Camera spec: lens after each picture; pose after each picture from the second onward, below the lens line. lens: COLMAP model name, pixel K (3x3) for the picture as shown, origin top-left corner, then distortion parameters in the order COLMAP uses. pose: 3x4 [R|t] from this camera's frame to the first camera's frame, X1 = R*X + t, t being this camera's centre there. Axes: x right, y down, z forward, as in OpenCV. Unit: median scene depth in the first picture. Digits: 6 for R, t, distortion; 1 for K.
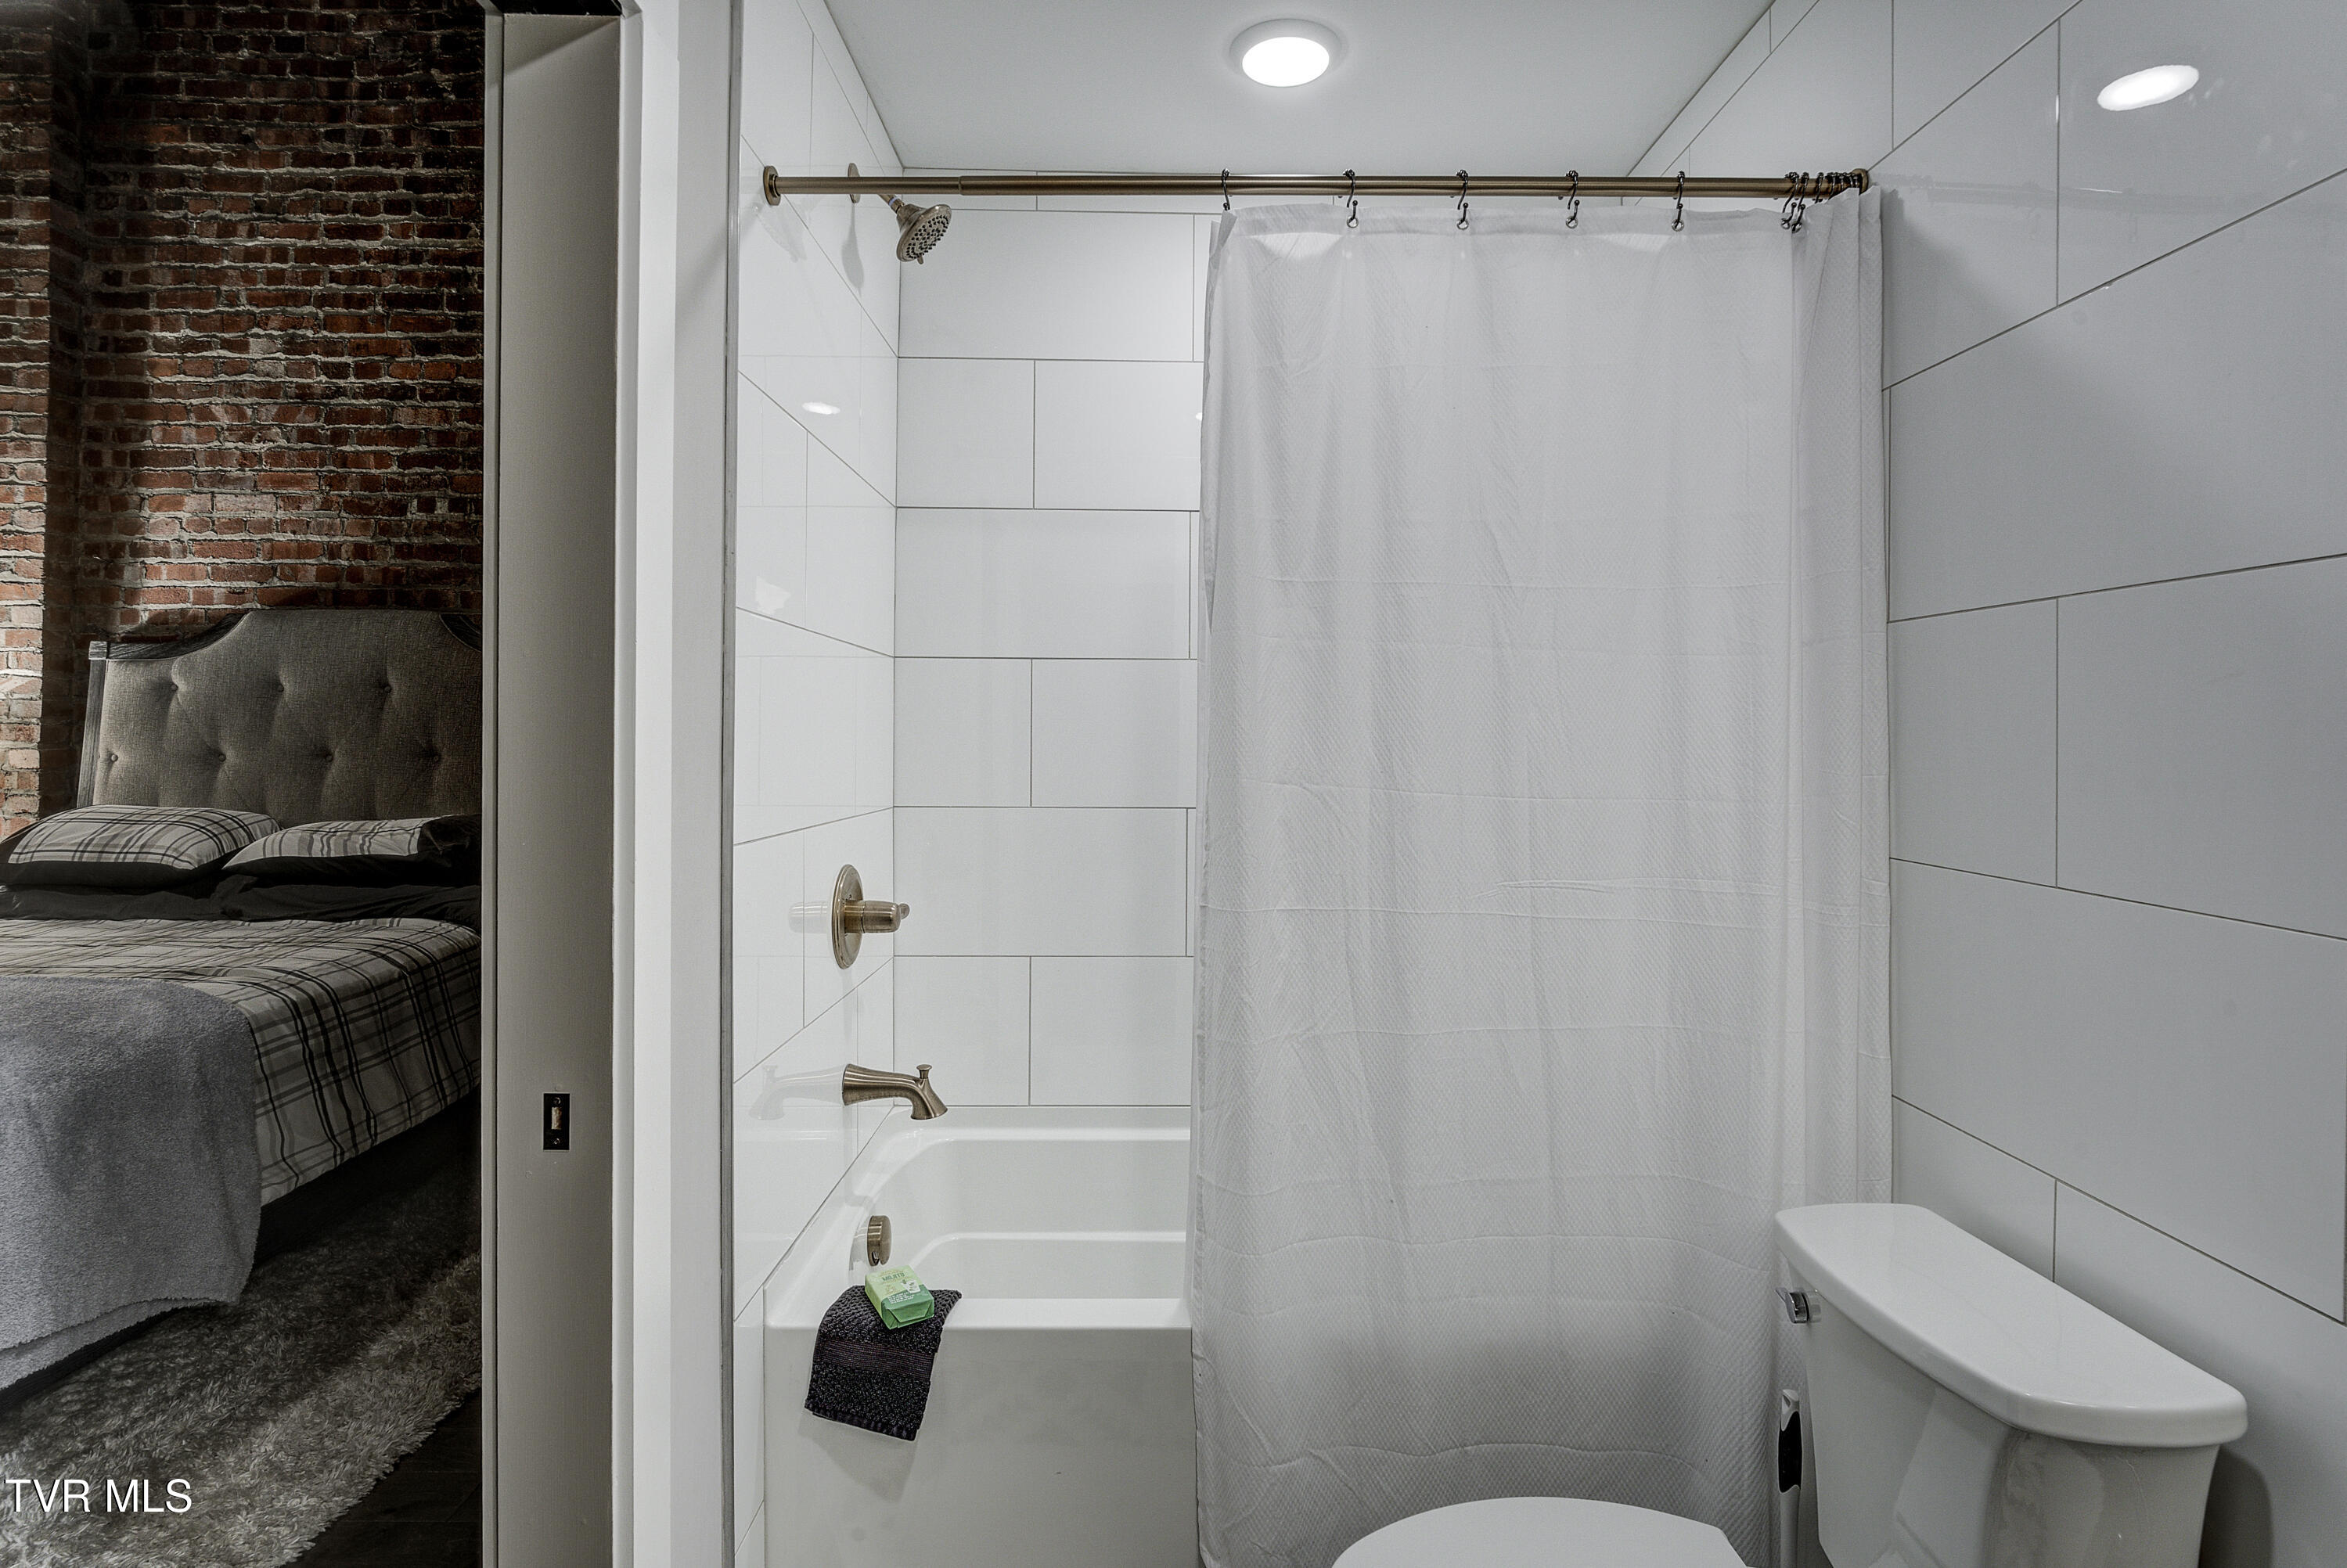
lens RADIAL K [[1211.2, 0, 1180.0], [0, 1211.2, 732.9], [0, 0, 1]] dist [-0.002461, -0.000476]
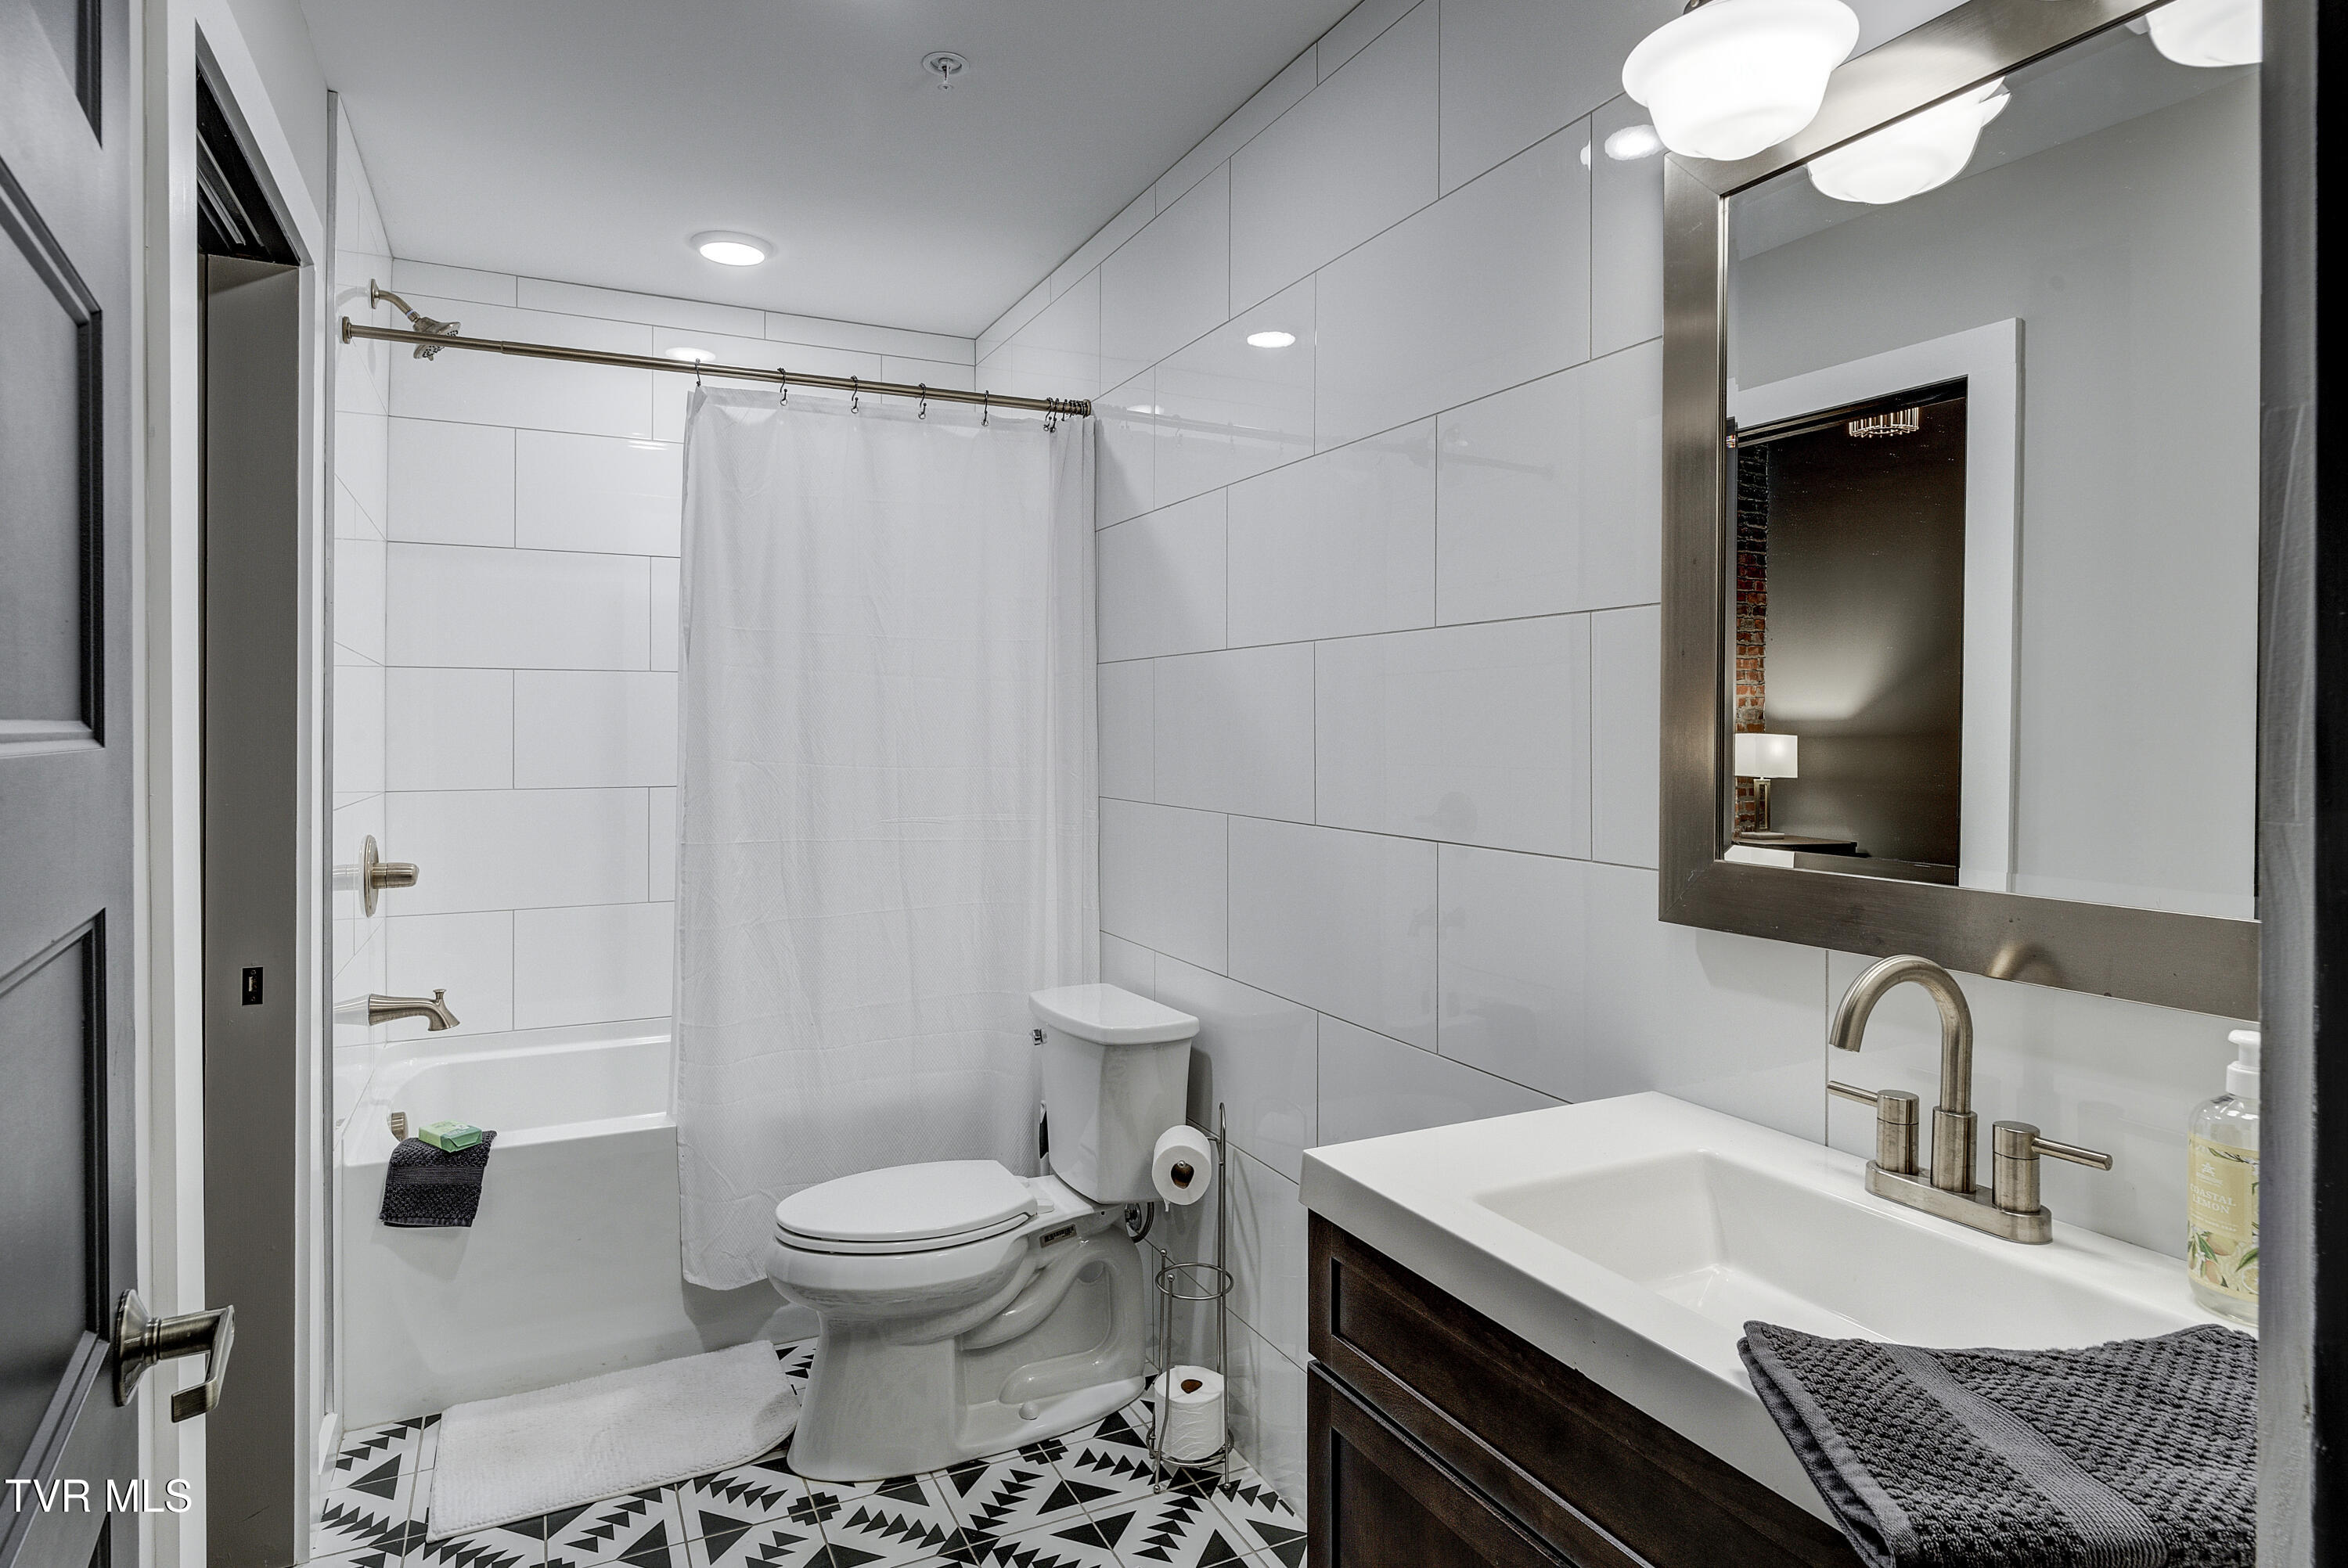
lens RADIAL K [[1291.6, 0, 1172.9], [0, 1291.6, 727.2], [0, 0, 1]] dist [-0.009290, 0.000483]
pose [[0.901179, -0.004950, 0.433419, -0.126480], [0.004518, 0.999988, 0.002026, -0.002084], [-0.433424, 0.000133, 0.901190, -0.707160]]
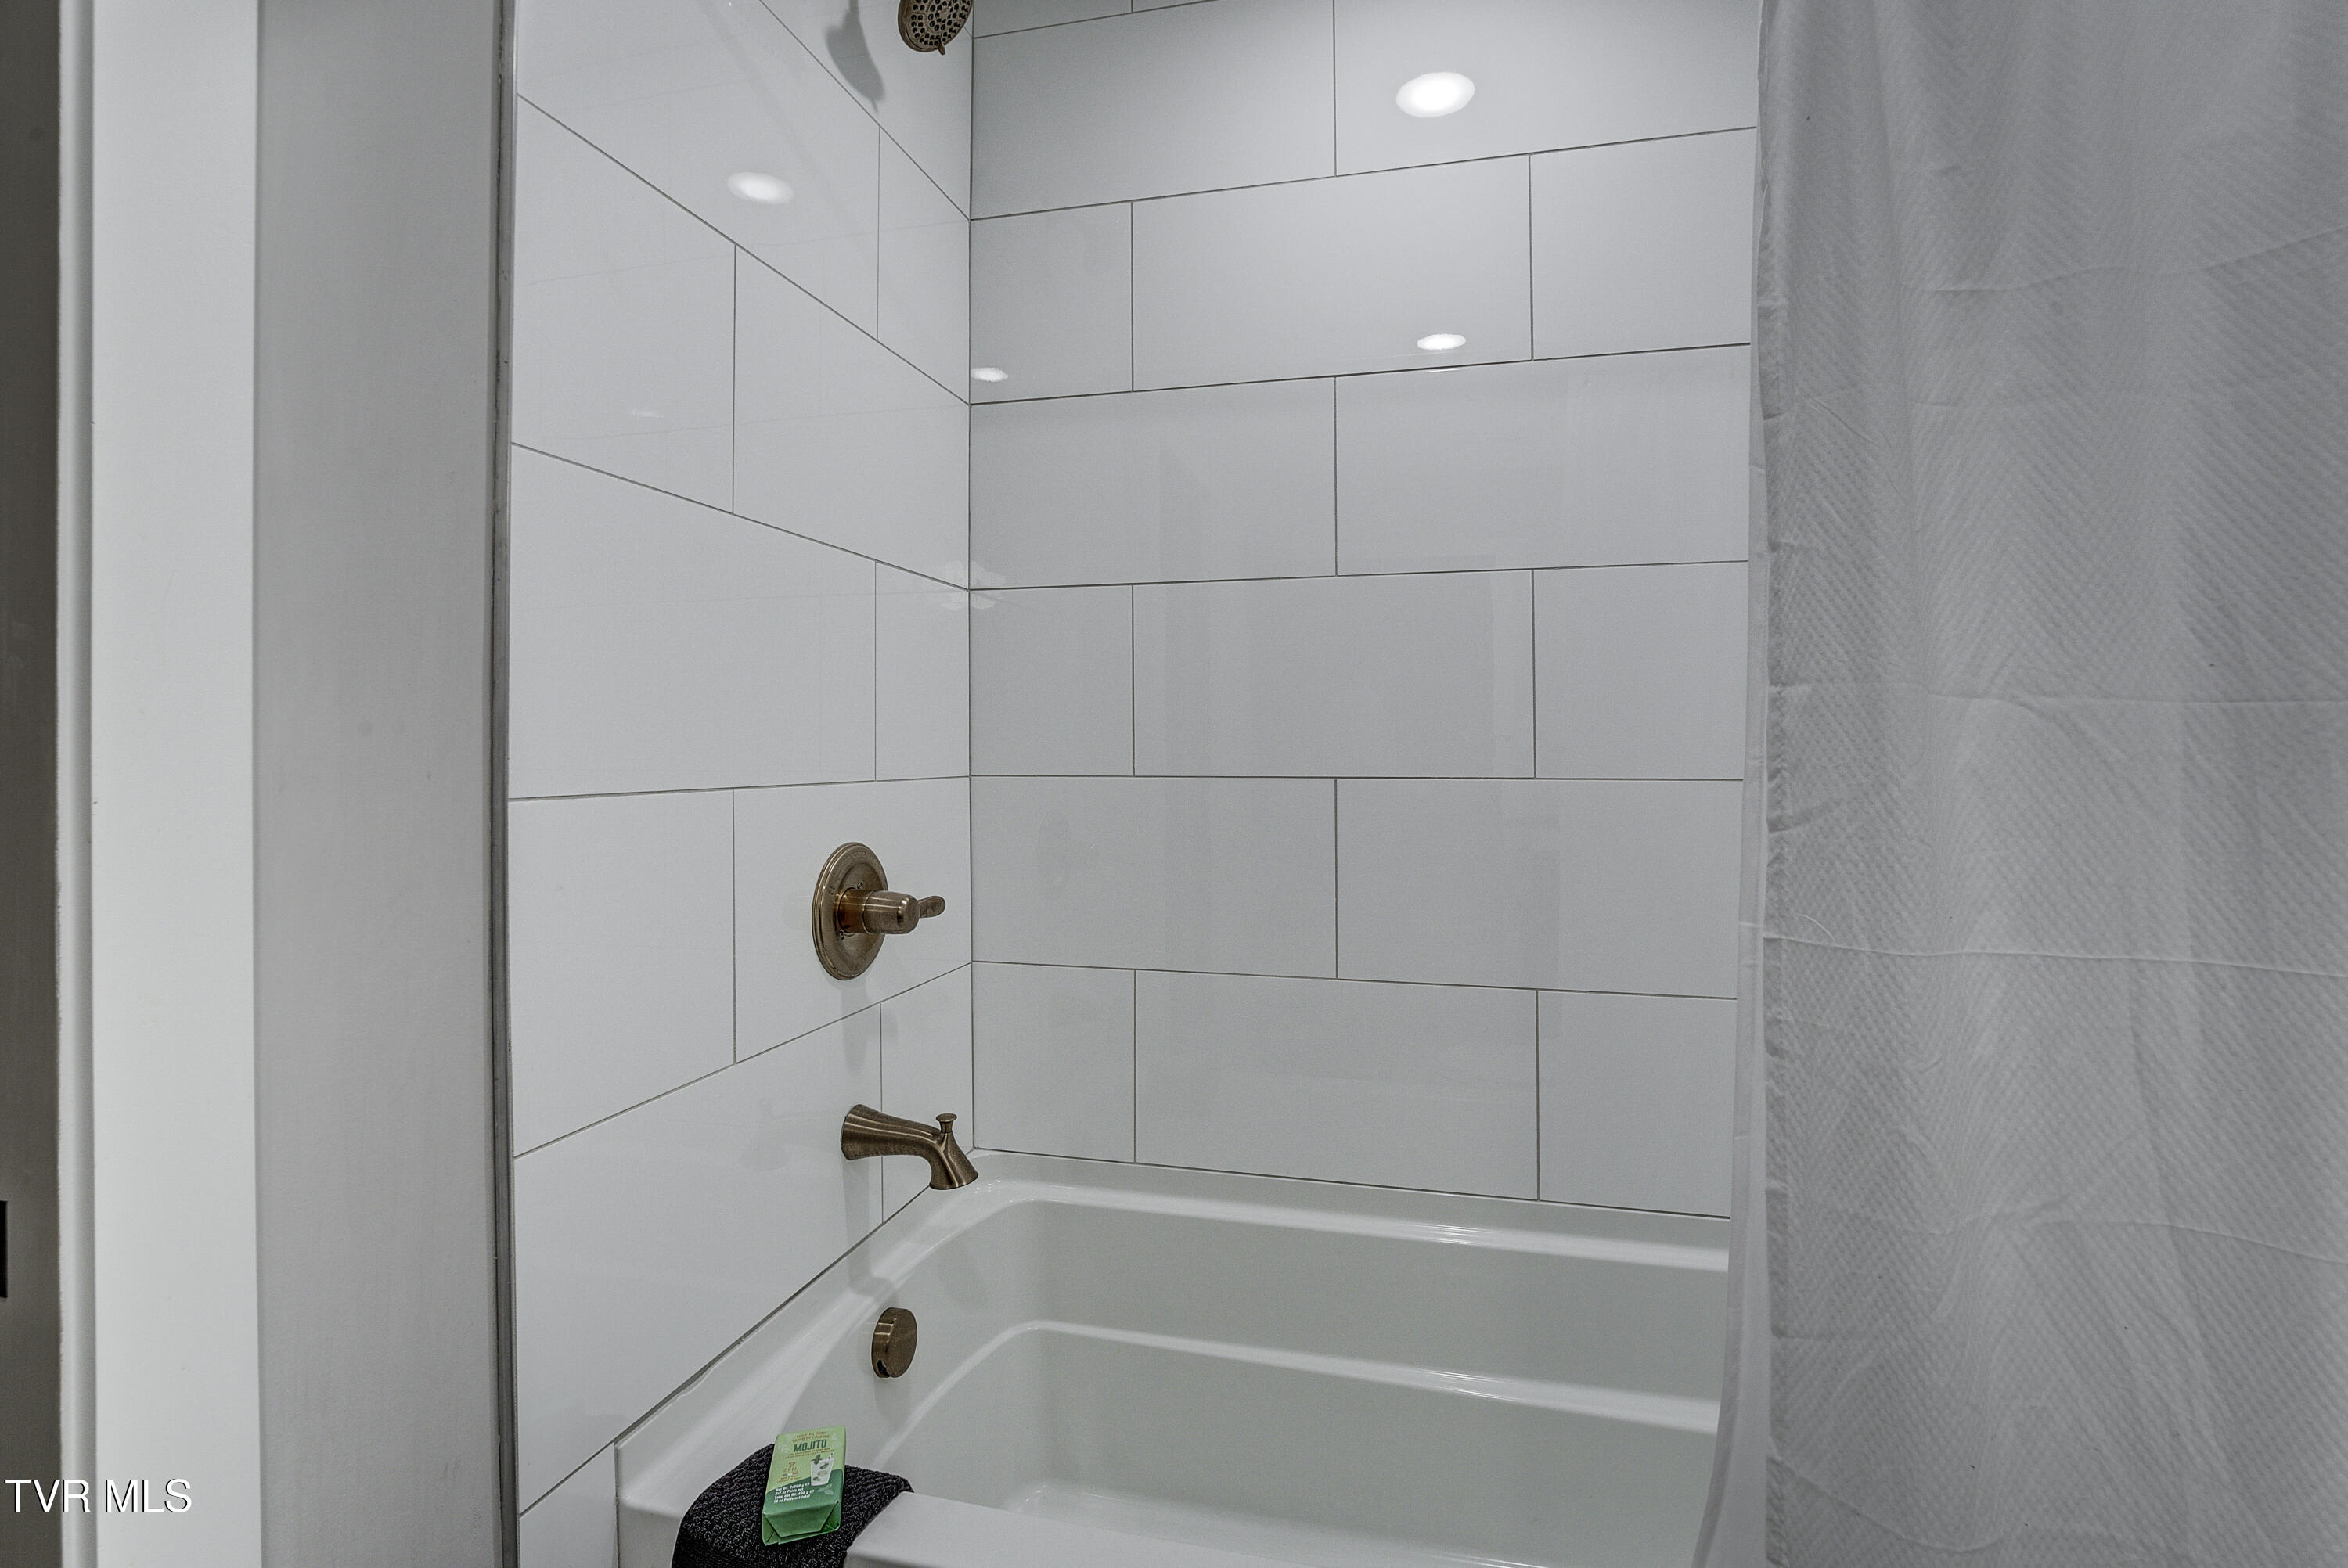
lens RADIAL K [[1126.6, 0, 1174.6], [0, 1126.6, 725.6], [0, 0, 1]] dist [-0.002317, -0.000221]
pose [[0.963724, -0.012235, -0.266619, 0.139743], [0.008604, 0.999854, -0.014781, 0.058919], [0.266761, 0.011951, 0.963689, 0.460668]]
